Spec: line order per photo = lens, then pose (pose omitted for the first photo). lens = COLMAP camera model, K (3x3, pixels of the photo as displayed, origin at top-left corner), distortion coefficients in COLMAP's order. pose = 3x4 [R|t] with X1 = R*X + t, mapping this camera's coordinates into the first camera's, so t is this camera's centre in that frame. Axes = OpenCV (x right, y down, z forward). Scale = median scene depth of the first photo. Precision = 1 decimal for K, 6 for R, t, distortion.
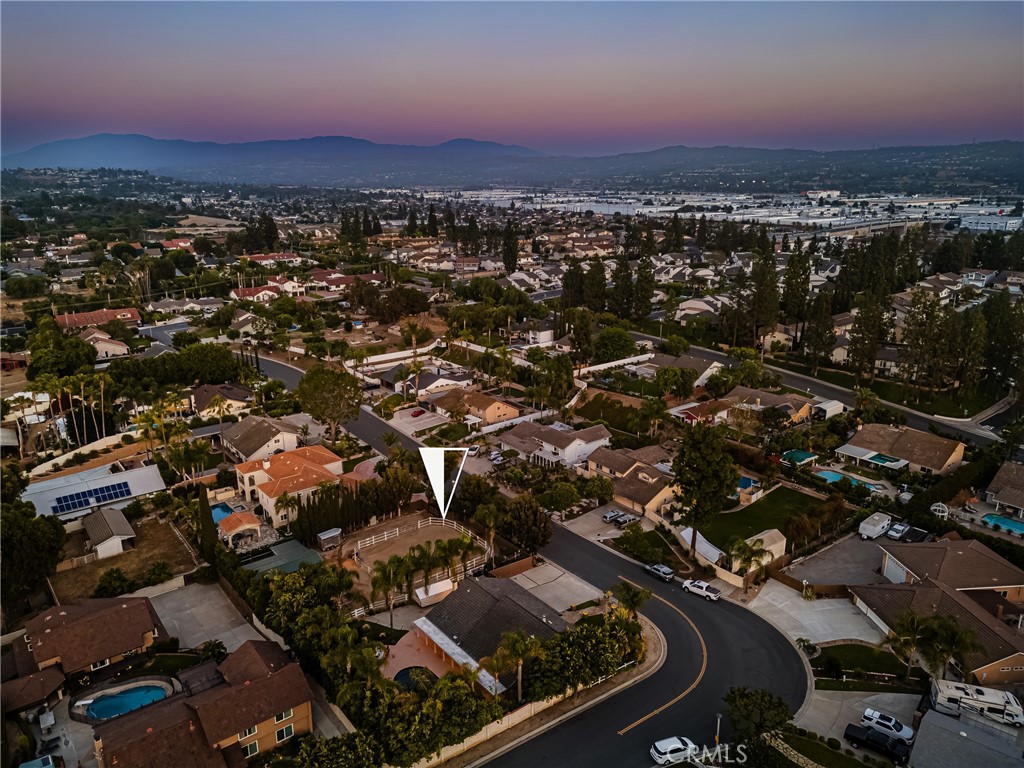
lens RADIAL K [[712.1, 0, 512.0], [0, 712.1, 384.0], [0, 0, 1]] dist [0.084989, -0.075886]
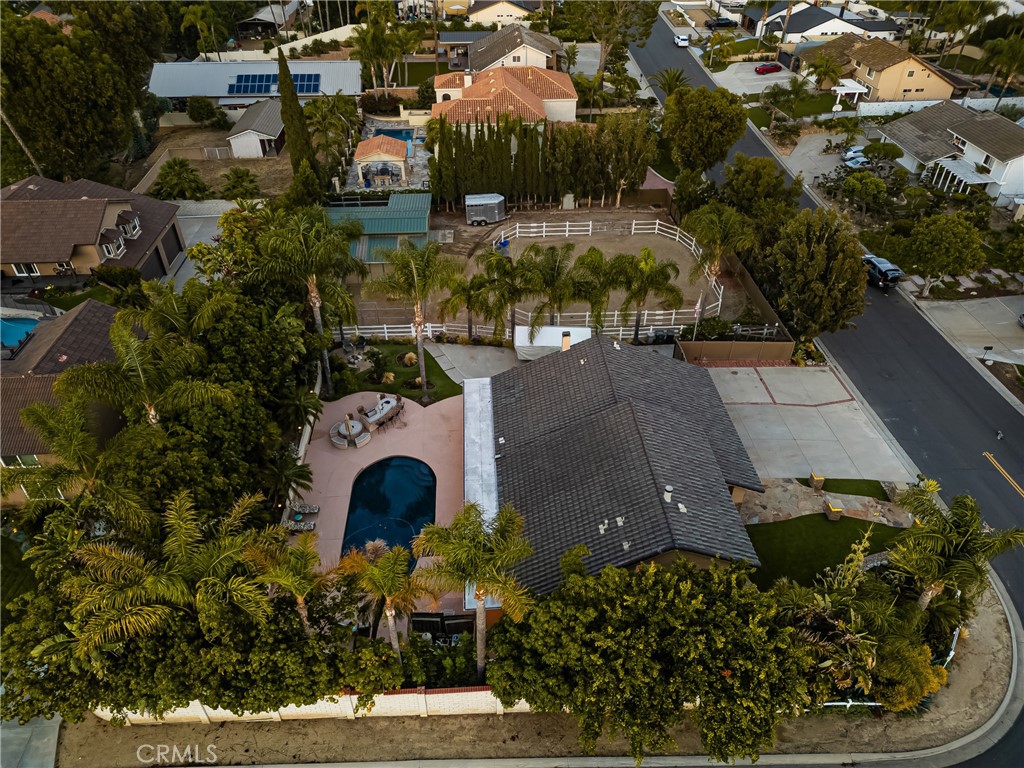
lens RADIAL K [[712.1, 0, 512.0], [0, 712.1, 384.0], [0, 0, 1]] dist [0.084989, -0.075886]
pose [[0.817990, 0.351269, -0.455524, 0.082181], [-0.160295, 0.899723, 0.405960, 0.085300], [0.552447, -0.259053, 0.792271, 0.424473]]
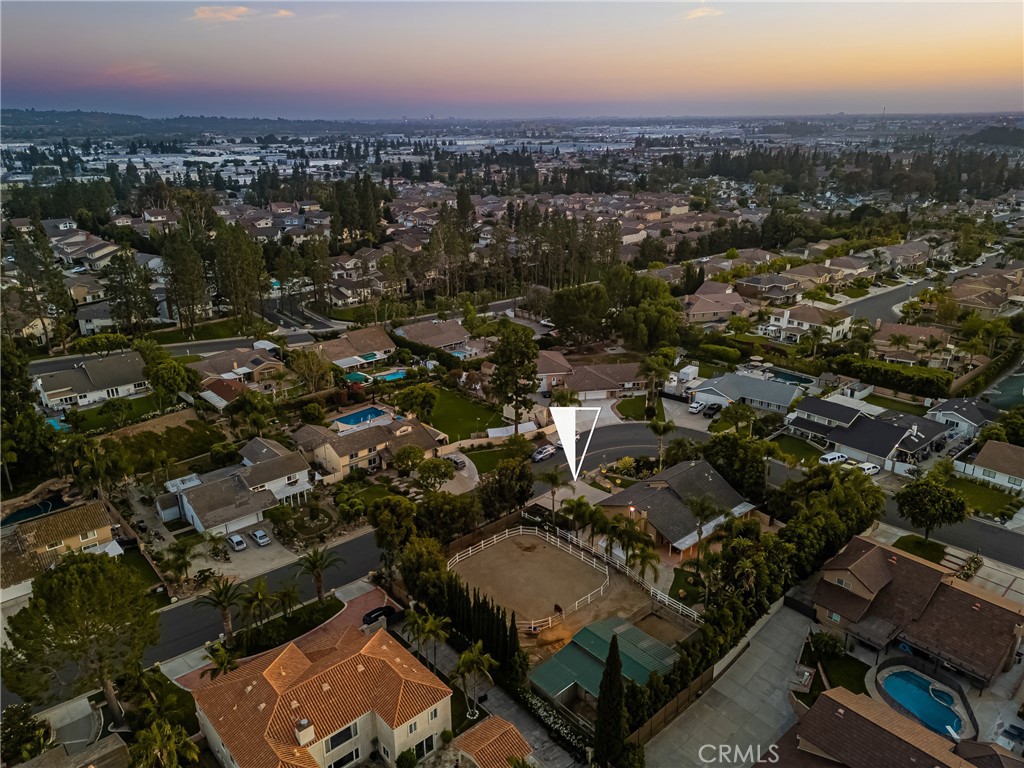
lens RADIAL K [[730.3, 0, 512.0], [0, 730.3, 384.0], [0, 0, 1]] dist [0.095498, -0.086933]
pose [[-0.052357, -0.336636, 0.940178, -0.713662], [0.287041, 0.896666, 0.337042, -0.213013], [-0.956486, 0.287516, 0.049681, 0.762500]]
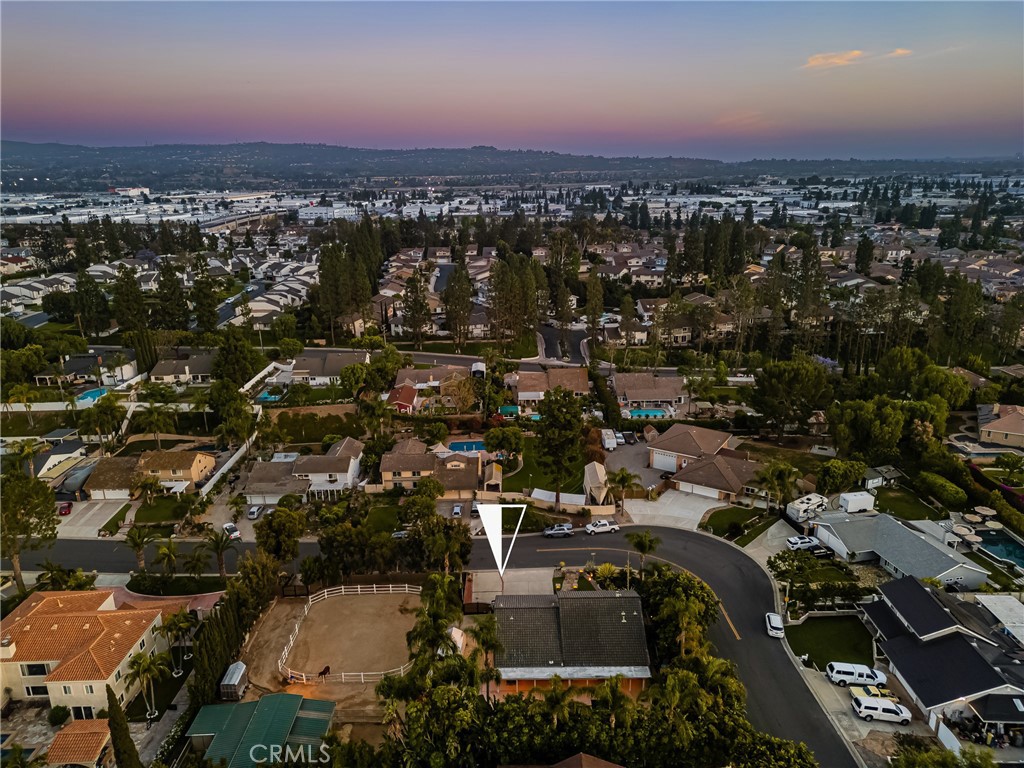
lens RADIAL K [[712.1, 0, 512.0], [0, 712.1, 384.0], [0, 0, 1]] dist [0.084989, -0.075886]
pose [[0.621322, -0.234106, 0.747766, -0.472678], [0.231564, 0.966558, 0.110196, -0.070282], [-0.748557, 0.104688, 0.654754, 0.259095]]
